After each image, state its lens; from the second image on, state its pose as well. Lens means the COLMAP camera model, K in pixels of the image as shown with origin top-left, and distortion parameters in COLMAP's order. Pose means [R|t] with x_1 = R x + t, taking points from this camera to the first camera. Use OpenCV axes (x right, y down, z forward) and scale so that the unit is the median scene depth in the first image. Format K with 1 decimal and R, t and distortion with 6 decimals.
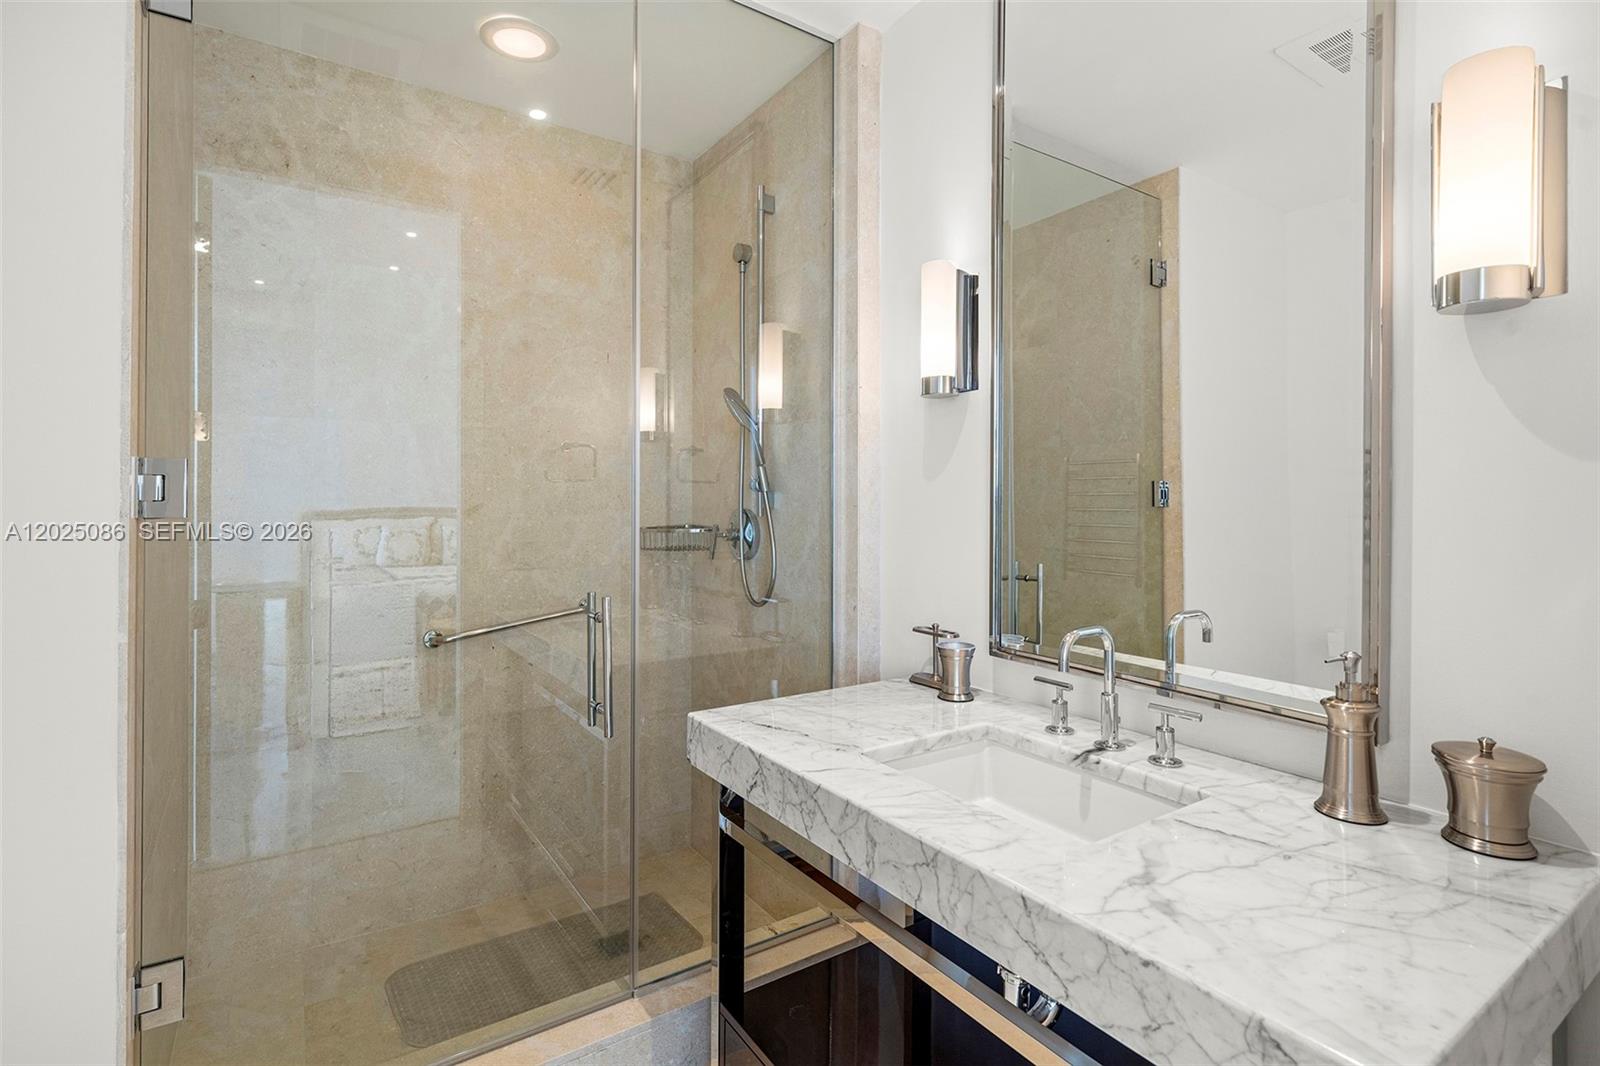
lens RADIAL K [[765.7, 0, 799.0], [0, 765.7, 495.0], [0, 0, 1]] dist [0.002303, 0.000247]
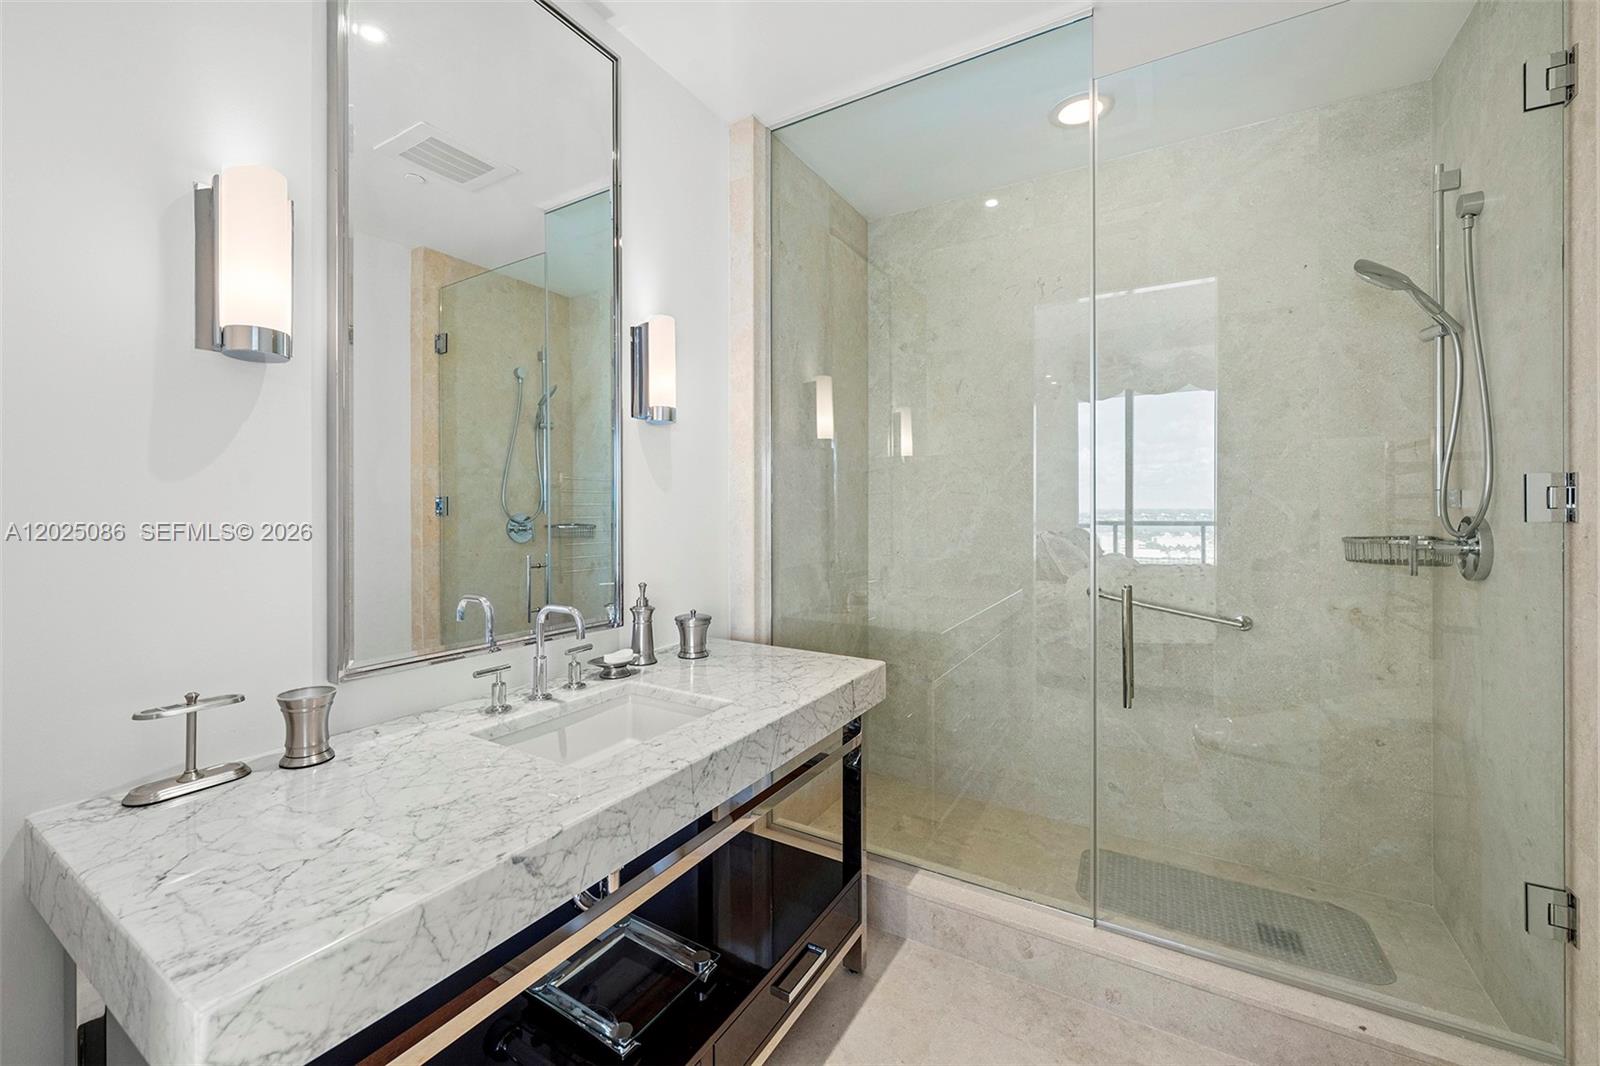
lens RADIAL K [[643.1, 0, 797.1], [0, 643.1, 542.7], [0, 0, 1]] dist [-0.000281, 0.000115]
pose [[-0.421668, -0.055746, 0.905035, -0.810076], [-0.008399, 0.998306, 0.057577, 0.002733], [-0.906712, 0.016677, -0.421421, 1.168642]]
